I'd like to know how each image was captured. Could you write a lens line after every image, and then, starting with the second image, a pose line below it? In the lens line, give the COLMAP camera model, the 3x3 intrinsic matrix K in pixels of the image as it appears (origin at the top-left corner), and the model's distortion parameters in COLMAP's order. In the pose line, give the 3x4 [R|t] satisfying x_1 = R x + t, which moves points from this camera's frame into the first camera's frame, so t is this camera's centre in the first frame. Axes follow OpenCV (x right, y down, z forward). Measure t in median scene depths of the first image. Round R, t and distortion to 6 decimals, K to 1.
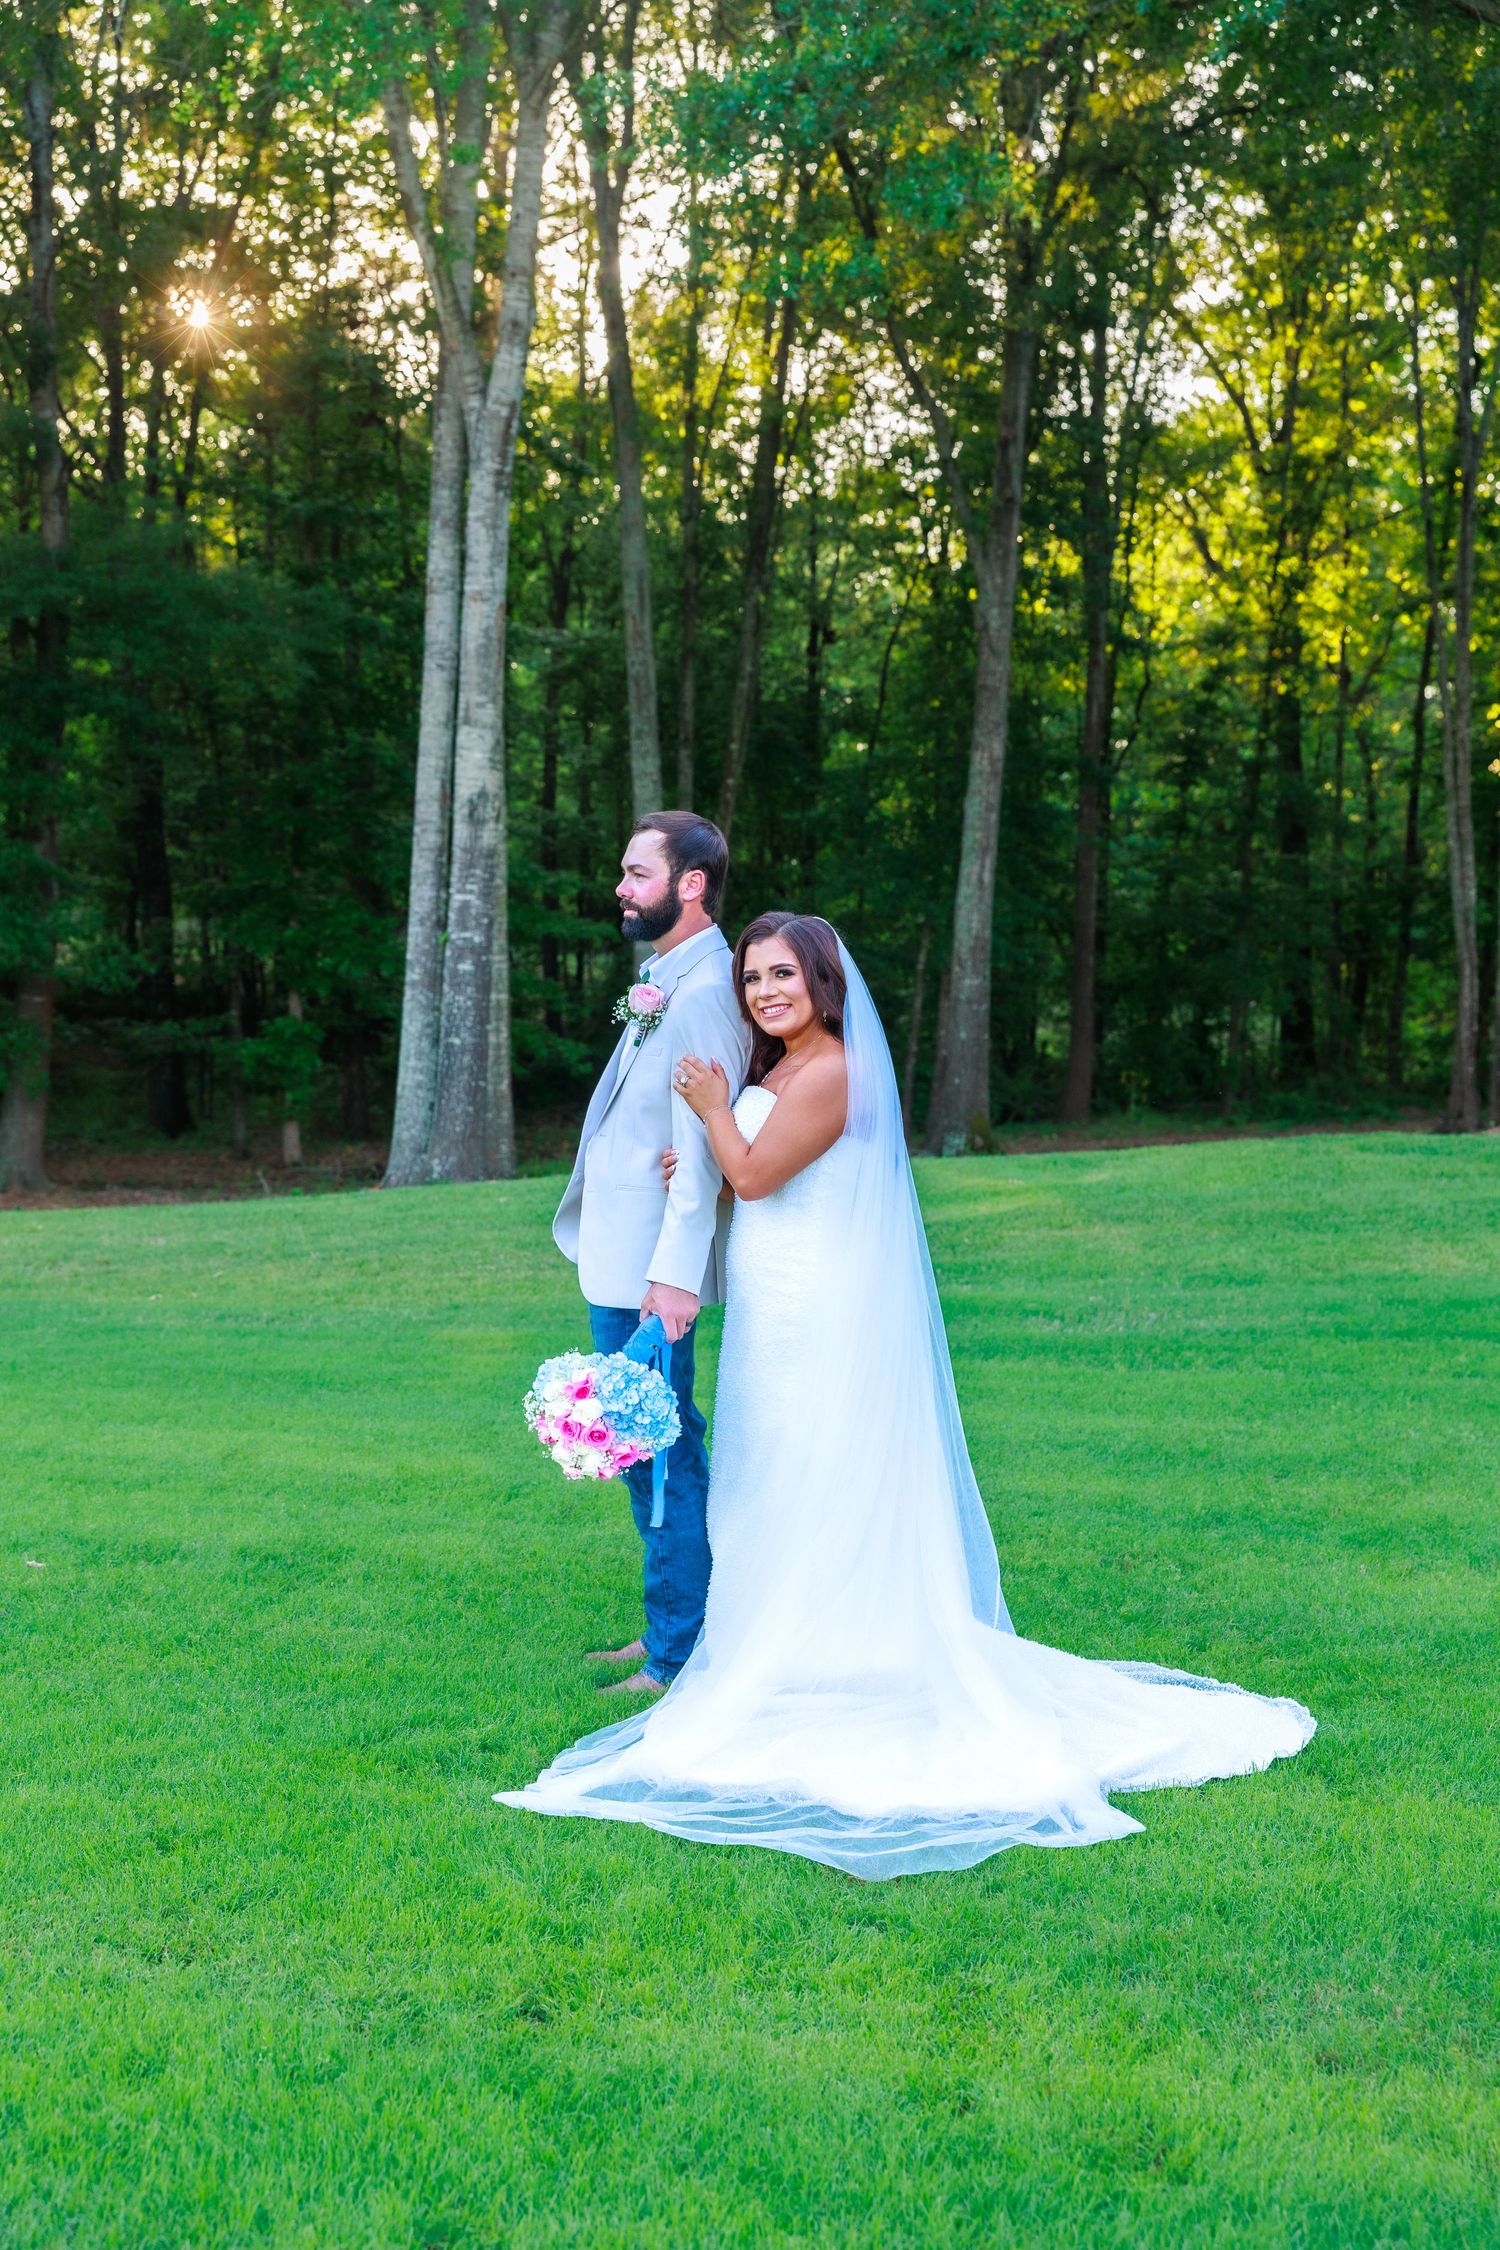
lens RADIAL K [[3191.2, 0, 744.4], [0, 3191.2, 1118.8], [0, 0, 1]] dist [-0.024409, 0.000000]
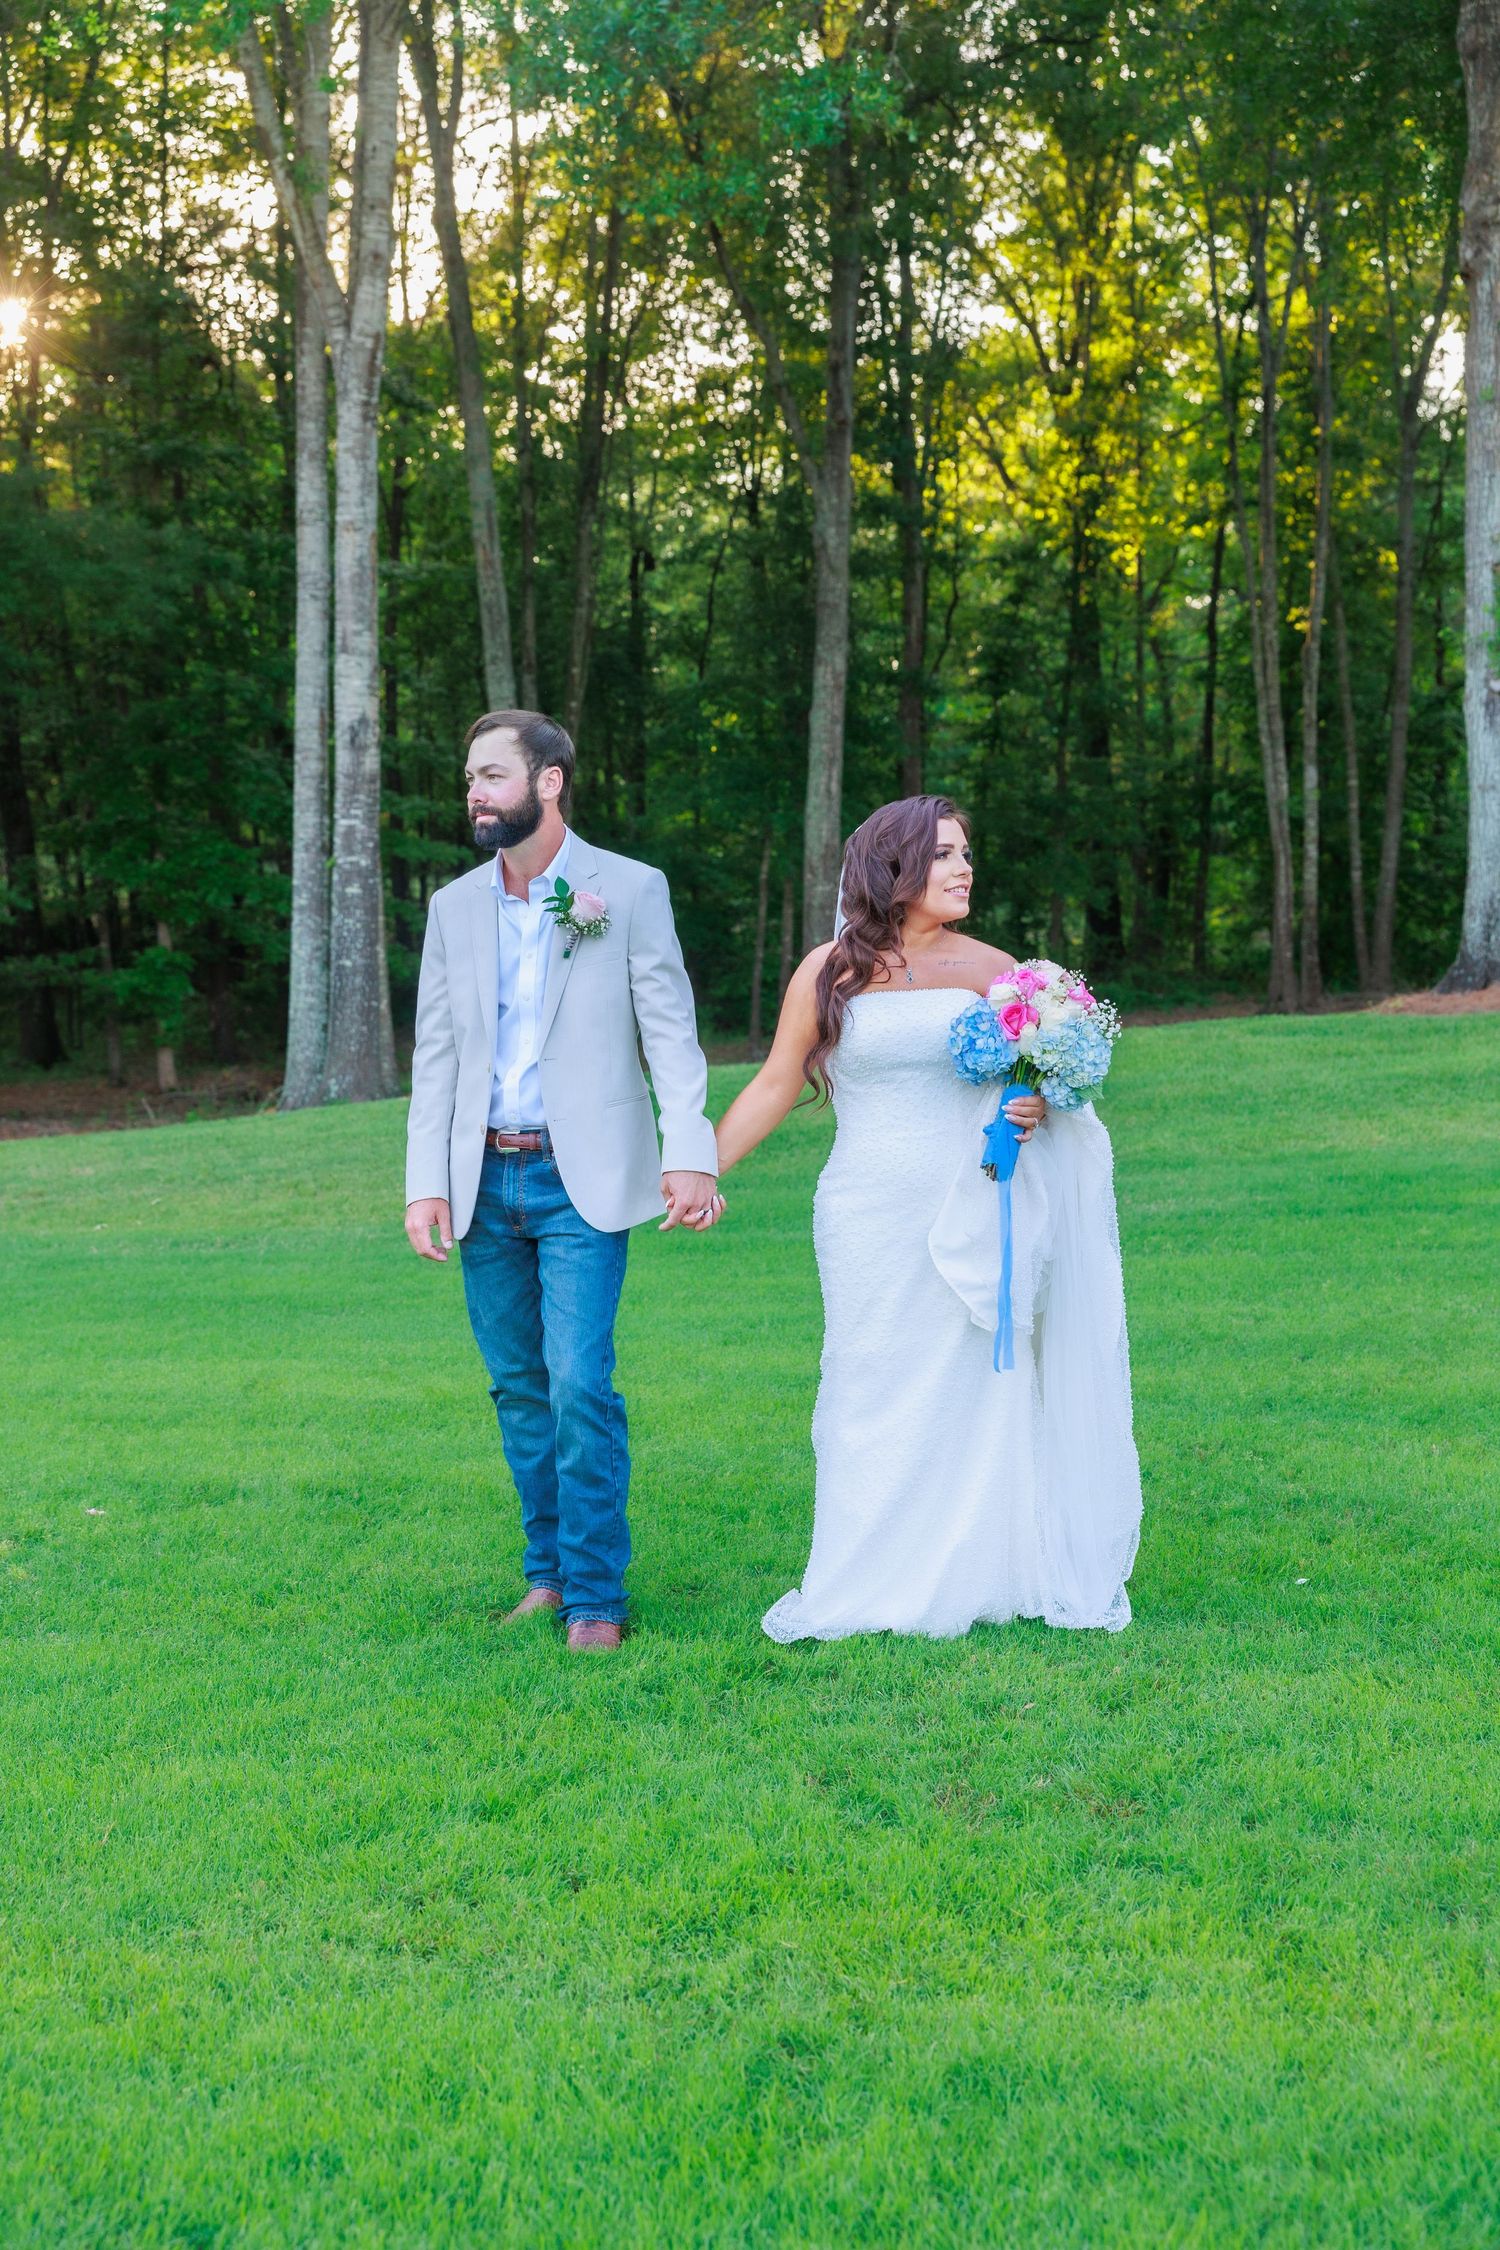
lens RADIAL K [[3011.3, 0, 757.0], [0, 3011.3, 1129.7], [0, 0, 1]] dist [-0.026346, 0.000000]
pose [[0.997031, -0.042014, 0.064537, -0.015491], [0.039772, 0.998573, 0.035638, -0.000090], [-0.065942, -0.032966, 0.997279, 0.016558]]
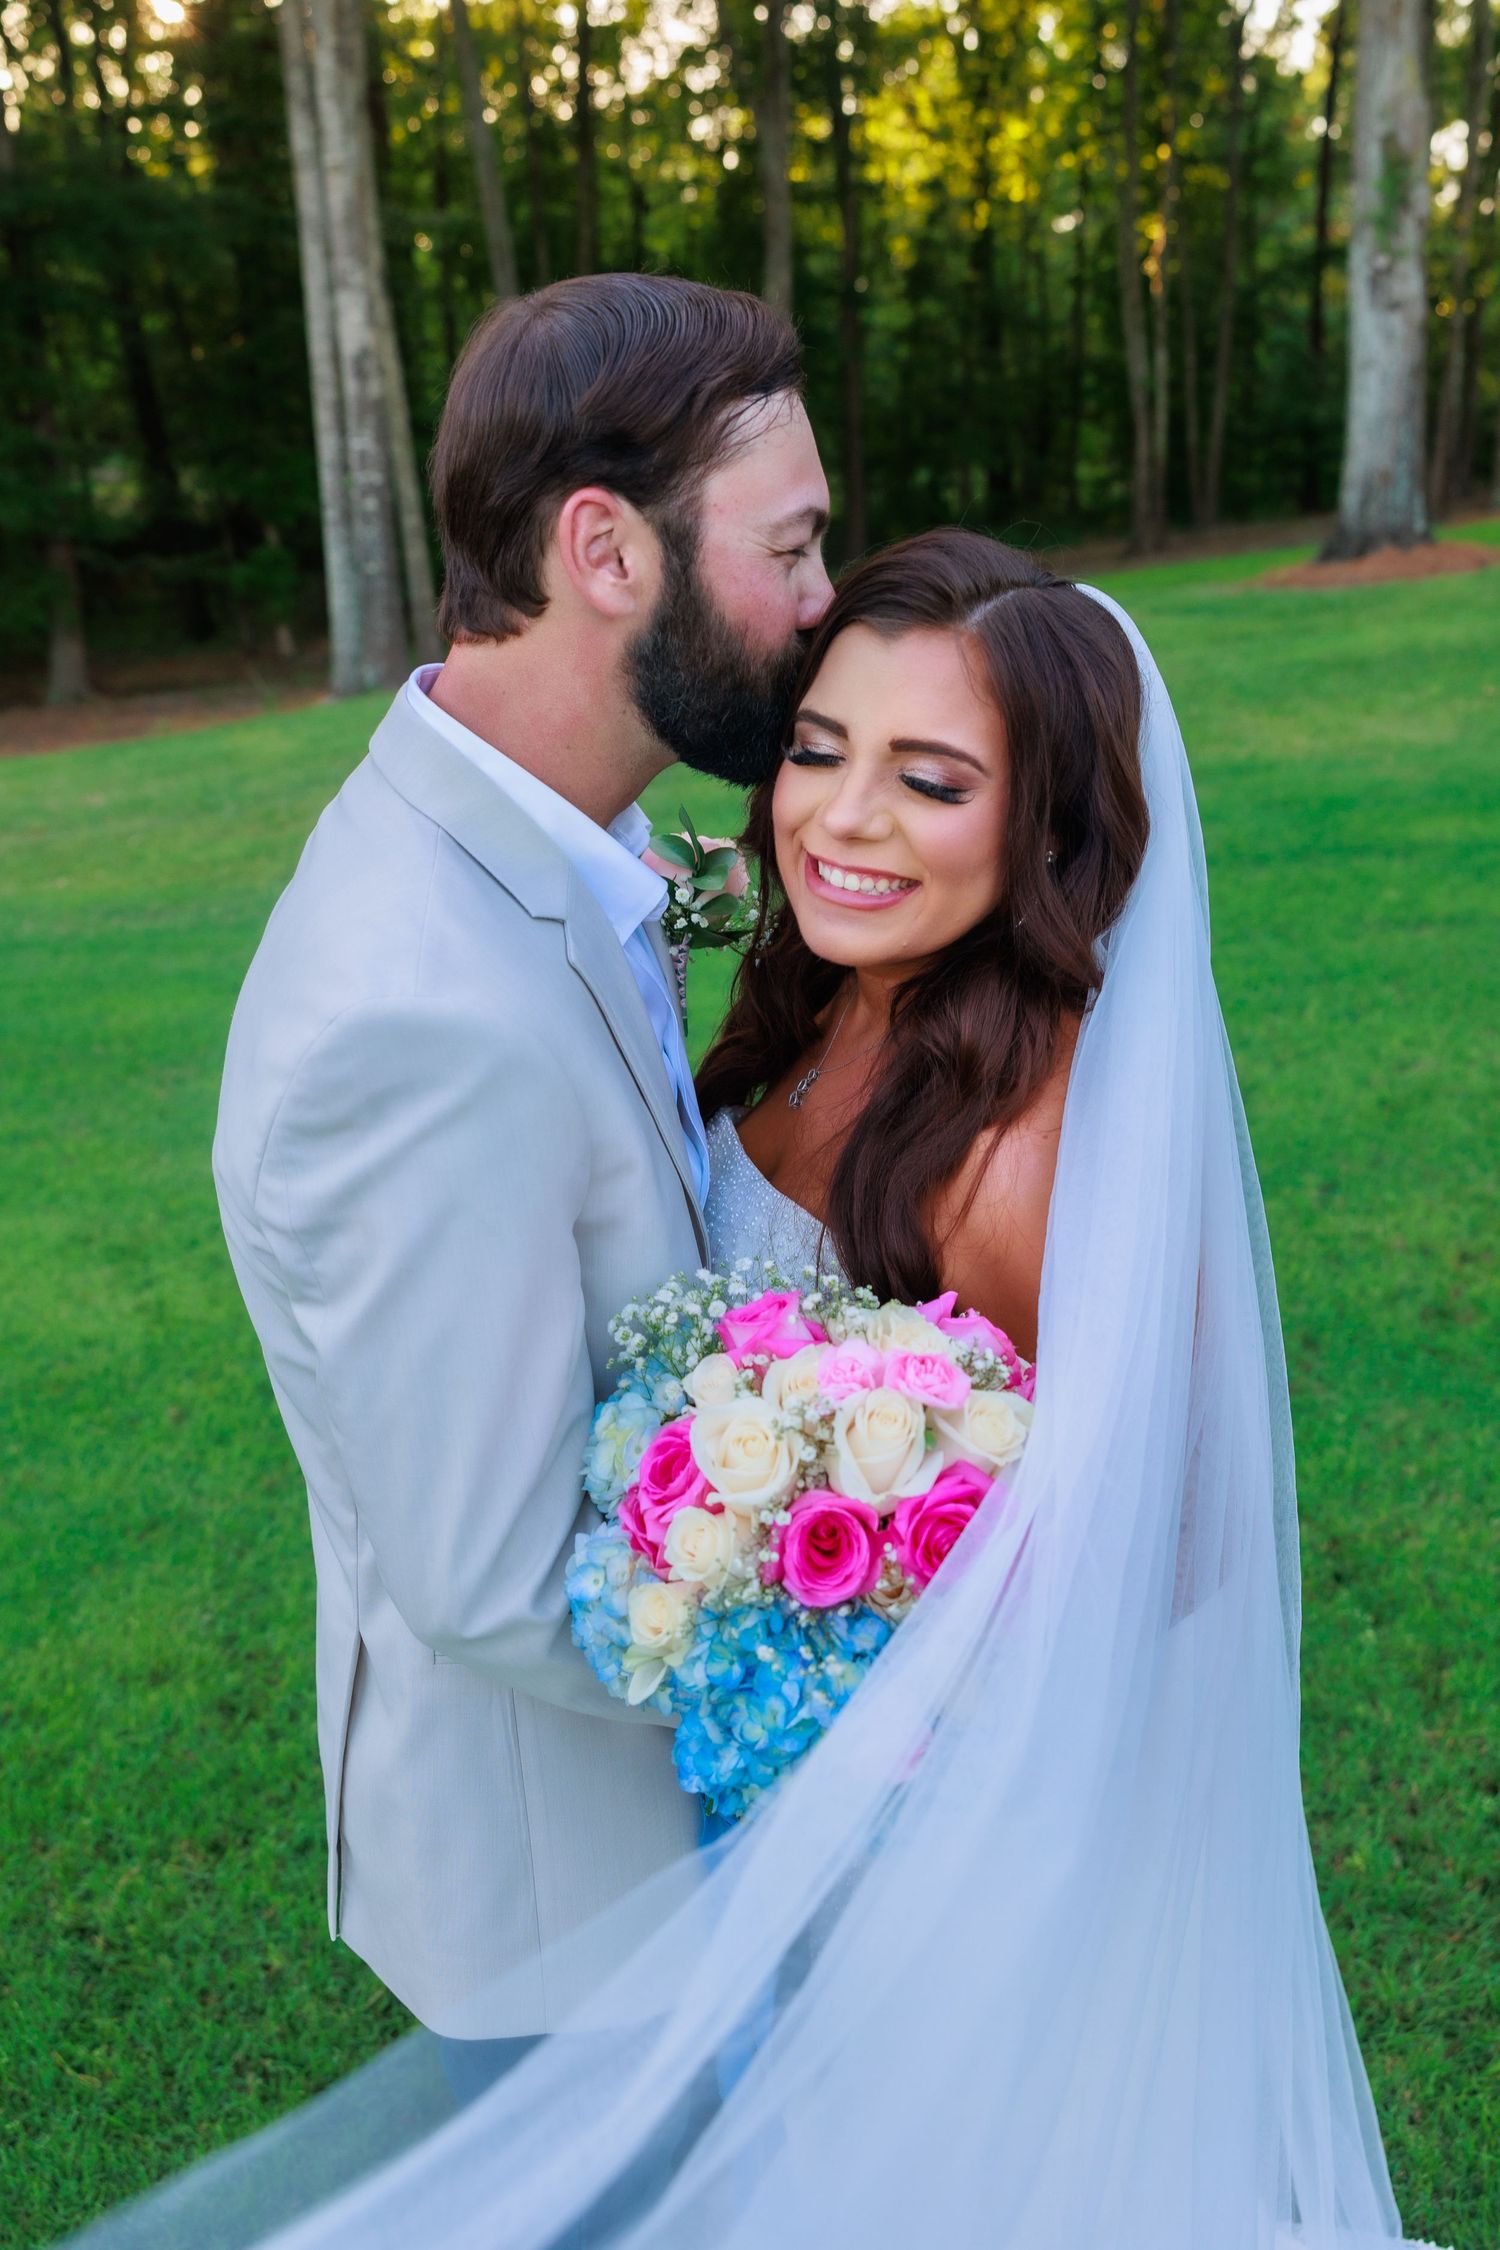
lens RADIAL K [[1975.5, 0, 760.6], [0, 1975.5, 1124.3], [0, 0, 1]] dist [0.002145, -0.003329]
pose [[0.994037, -0.101727, 0.039258, 0.003862], [0.087045, 0.957155, 0.276186, -0.010829], [-0.065671, -0.271122, 0.960302, 0.136095]]
